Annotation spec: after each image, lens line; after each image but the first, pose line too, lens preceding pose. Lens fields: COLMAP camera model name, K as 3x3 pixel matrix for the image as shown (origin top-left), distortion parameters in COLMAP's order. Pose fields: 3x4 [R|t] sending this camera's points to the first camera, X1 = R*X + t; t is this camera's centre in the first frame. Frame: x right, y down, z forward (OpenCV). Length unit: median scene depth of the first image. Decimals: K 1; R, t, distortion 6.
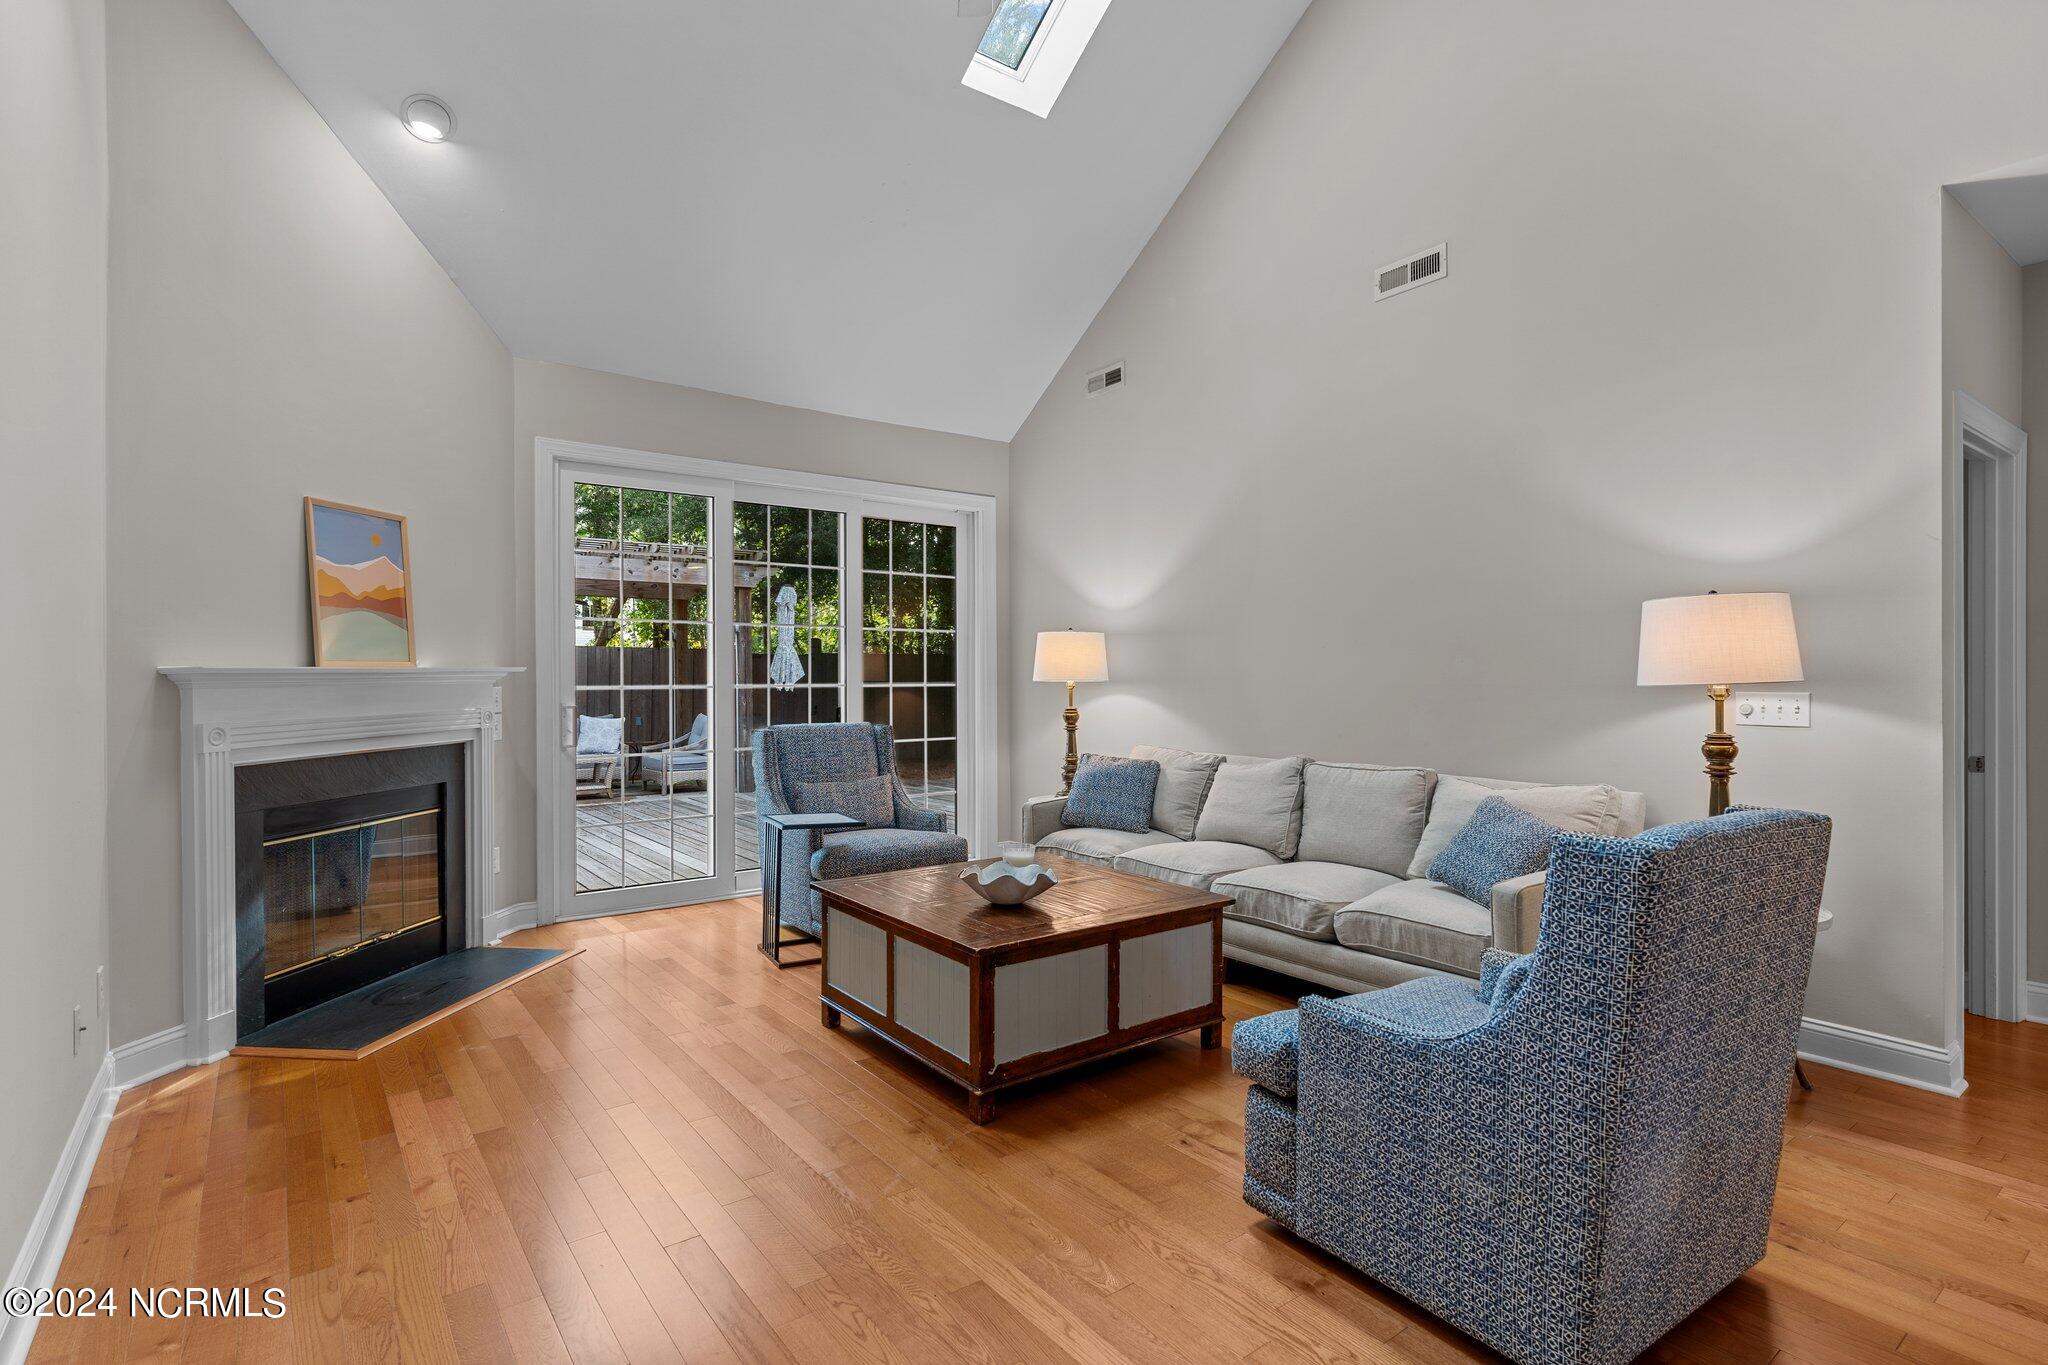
lens RADIAL K [[989.9, 0, 1022.3], [0, 989.9, 676.5], [0, 0, 1]] dist [-0.000592, -0.000356]
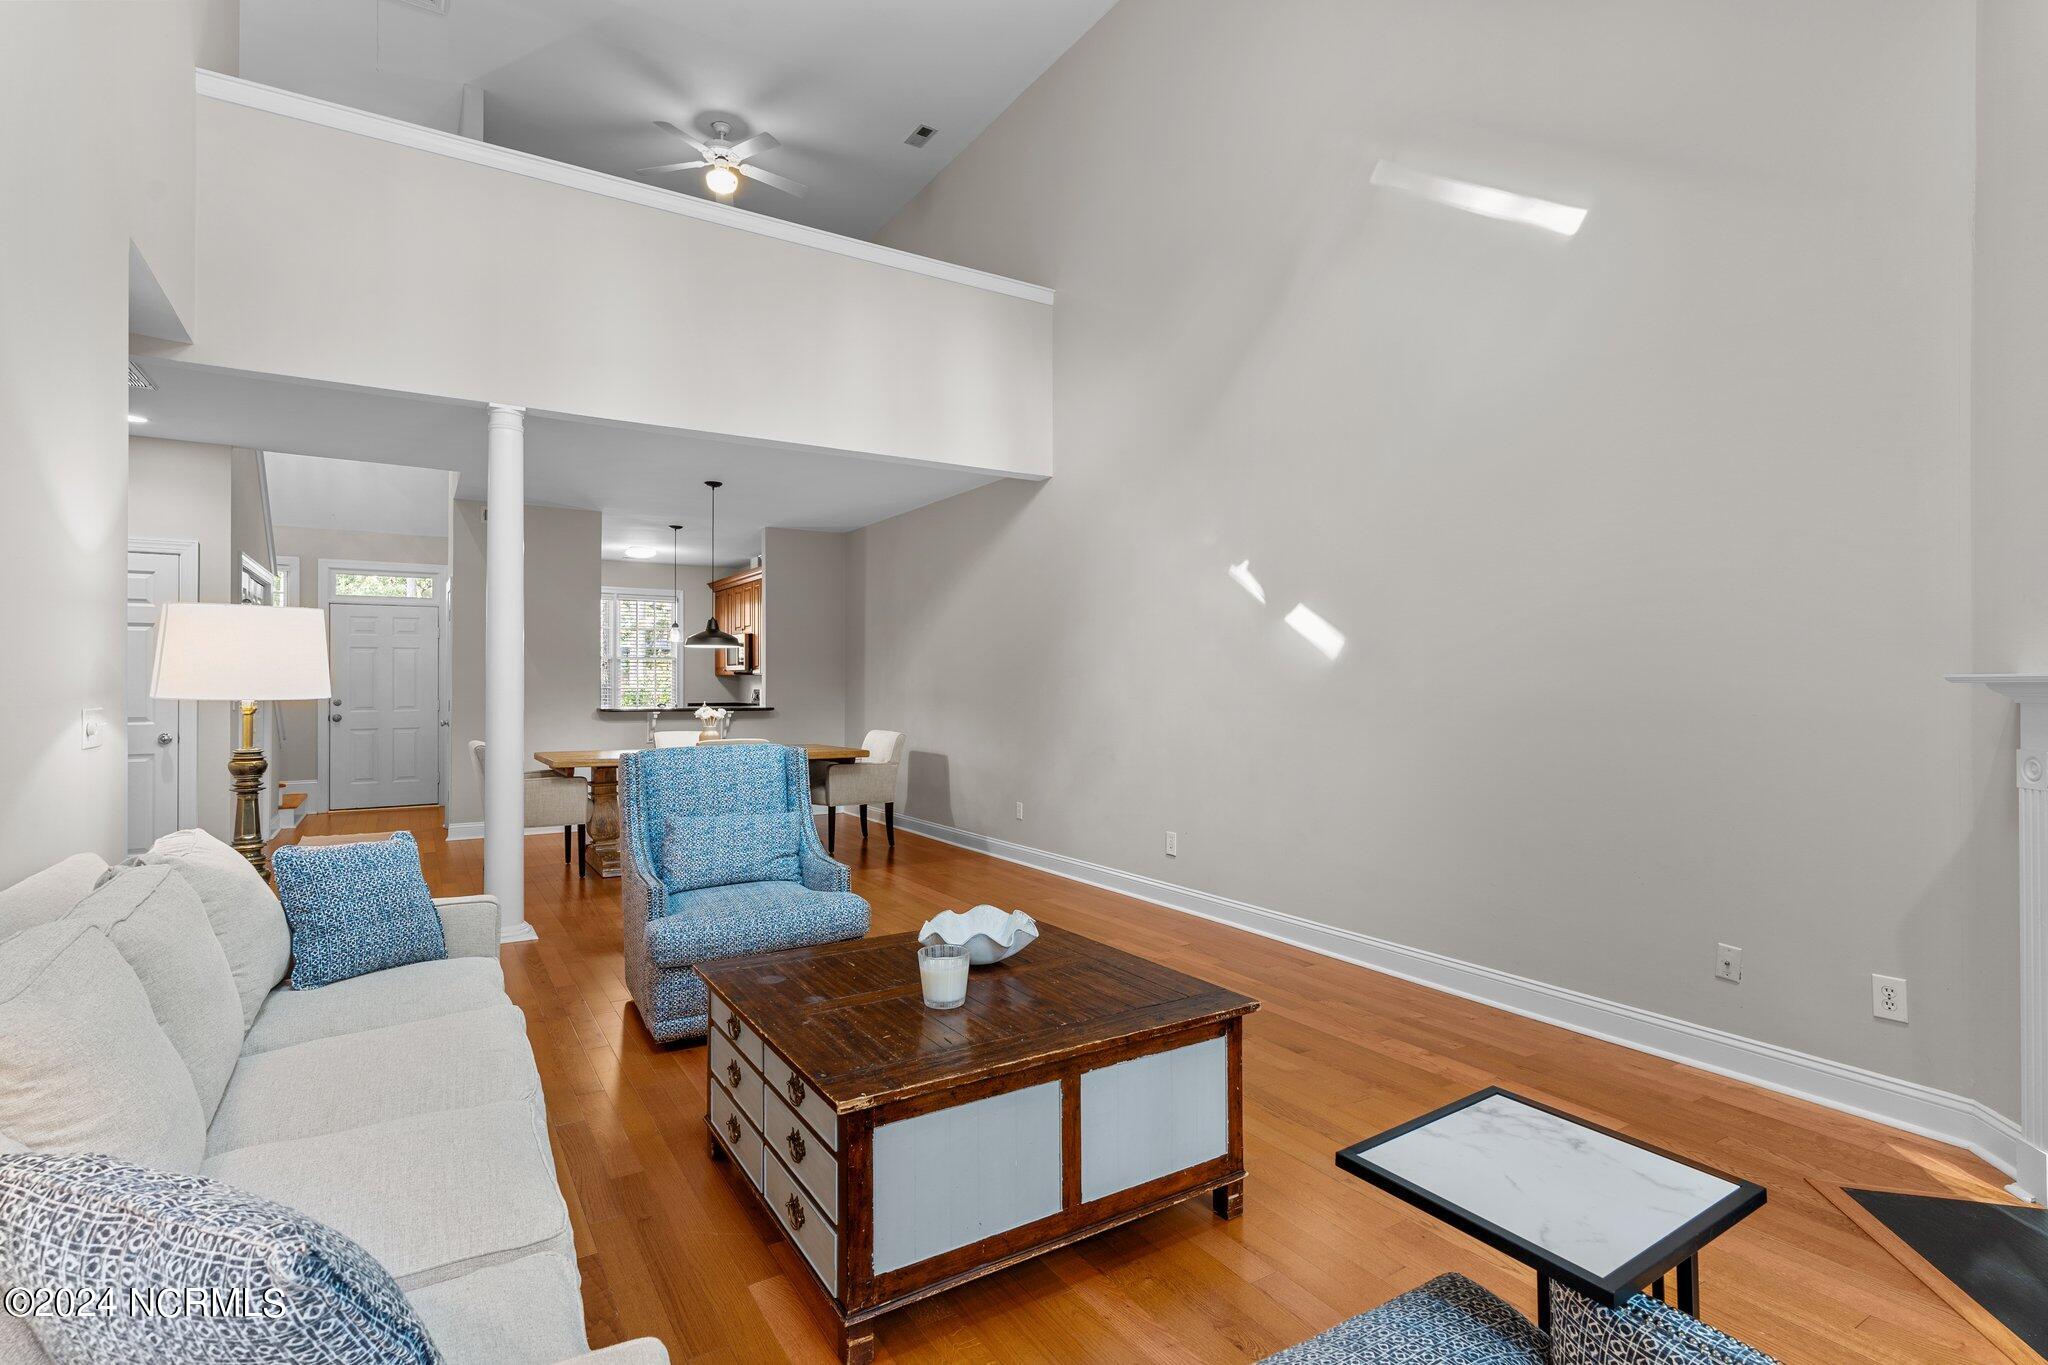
lens RADIAL K [[980.5, 0, 1013.4], [0, 980.5, 670.0], [0, 0, 1]] dist [0.002887, 0.000383]
pose [[-0.995499, 0.002142, 0.094752, -0.123133], [0.001101, 0.999938, -0.011036, -0.008753], [-0.094770, -0.010882, -0.995440, 1.846249]]
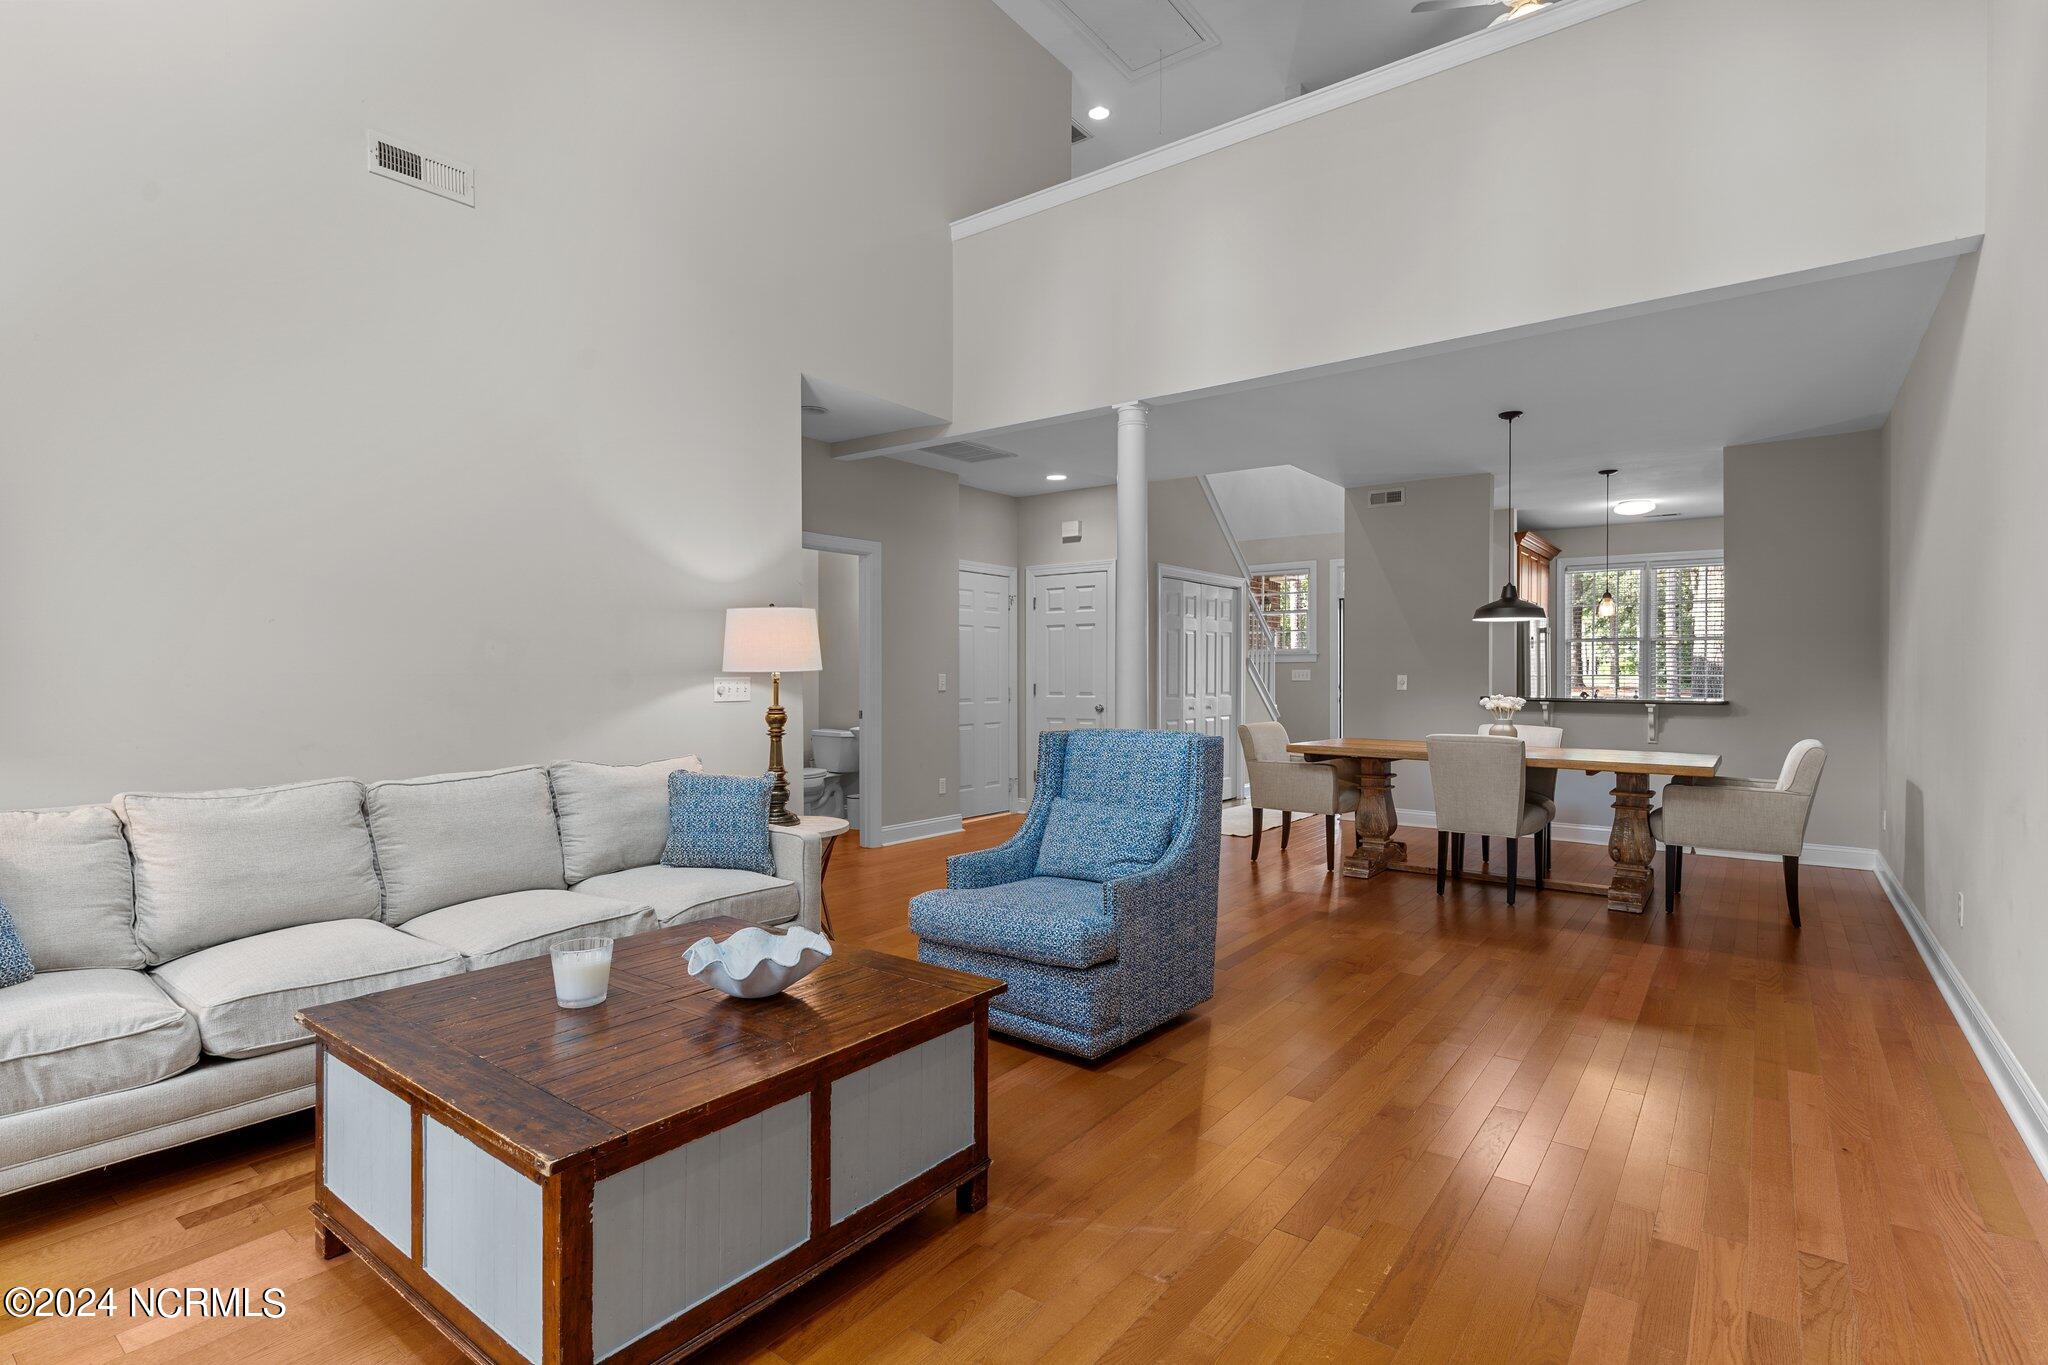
lens RADIAL K [[981.6, 0, 1023.3], [0, 981.6, 674.5], [0, 0, 1]] dist [-0.000489, -0.000333]
pose [[-0.271453, -0.000958, 0.962451, -0.713200], [0.000722, 0.999999, 0.001199, 0.010615], [-0.962452, 0.001021, -0.271452, 1.016068]]
